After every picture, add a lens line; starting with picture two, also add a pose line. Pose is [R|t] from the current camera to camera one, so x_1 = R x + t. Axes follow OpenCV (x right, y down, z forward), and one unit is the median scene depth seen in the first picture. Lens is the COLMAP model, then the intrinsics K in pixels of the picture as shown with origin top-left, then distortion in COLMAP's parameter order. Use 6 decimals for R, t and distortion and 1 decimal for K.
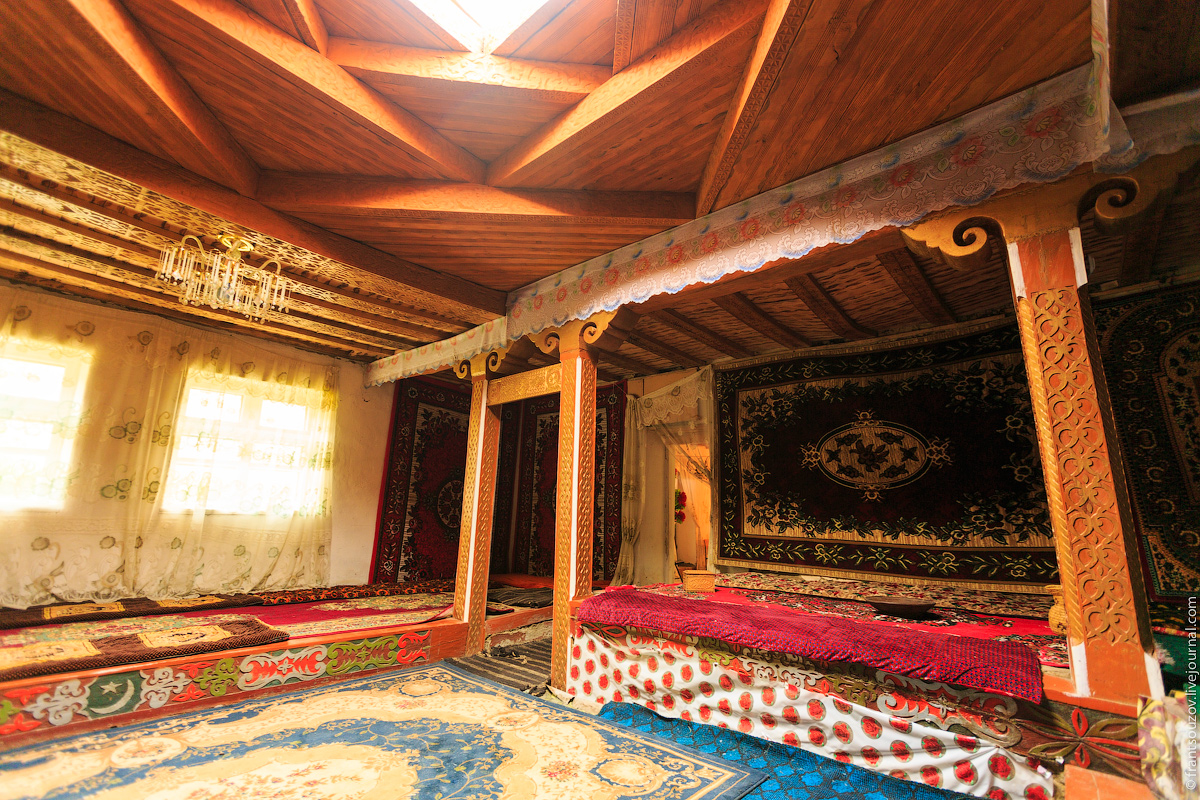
lens RADIAL K [[531.8, 0, 602.3], [0, 531.8, 399.1], [0, 0, 1]] dist [0.000971, 0.000462]
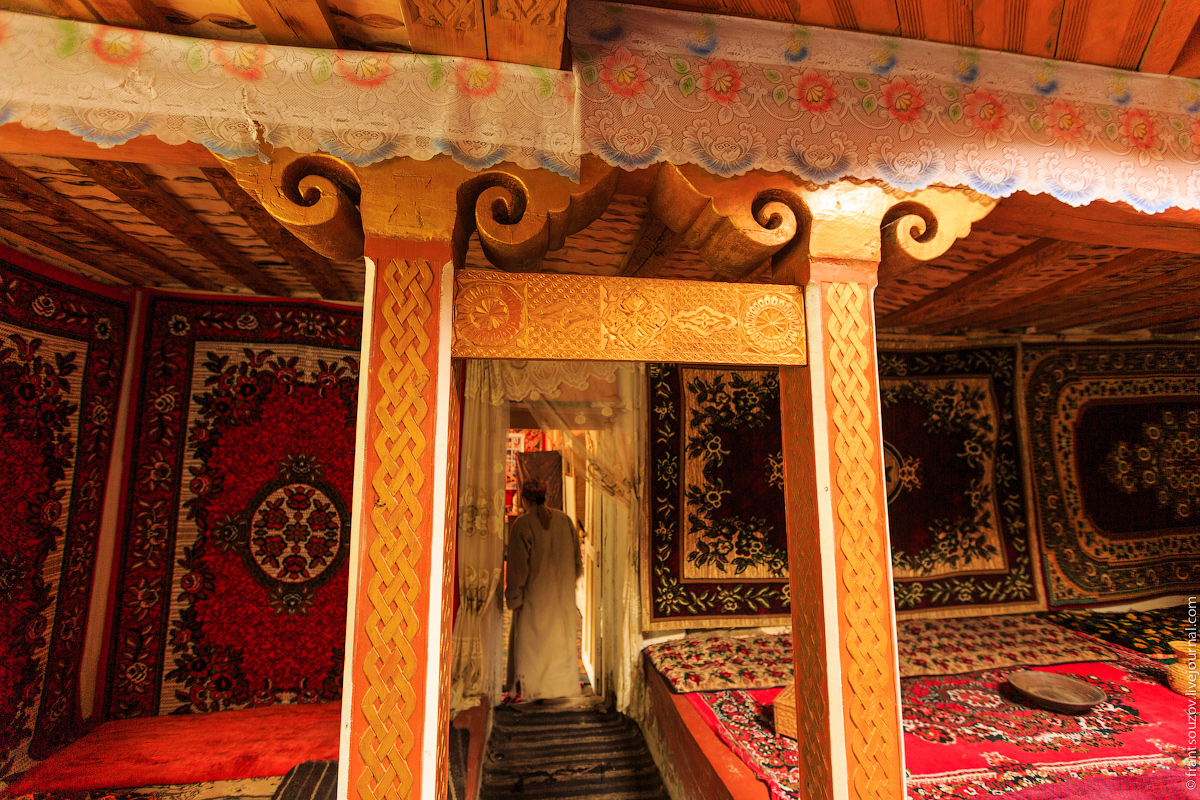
lens RADIAL K [[531.8, 0, 602.3], [0, 531.8, 399.1], [0, 0, 1]] dist [0.000971, 0.000462]
pose [[0.647577, 0.061653, 0.759502, -0.367683], [-0.152780, 0.986987, 0.050147, 0.007683], [-0.746527, -0.148511, 0.648569, 0.730841]]
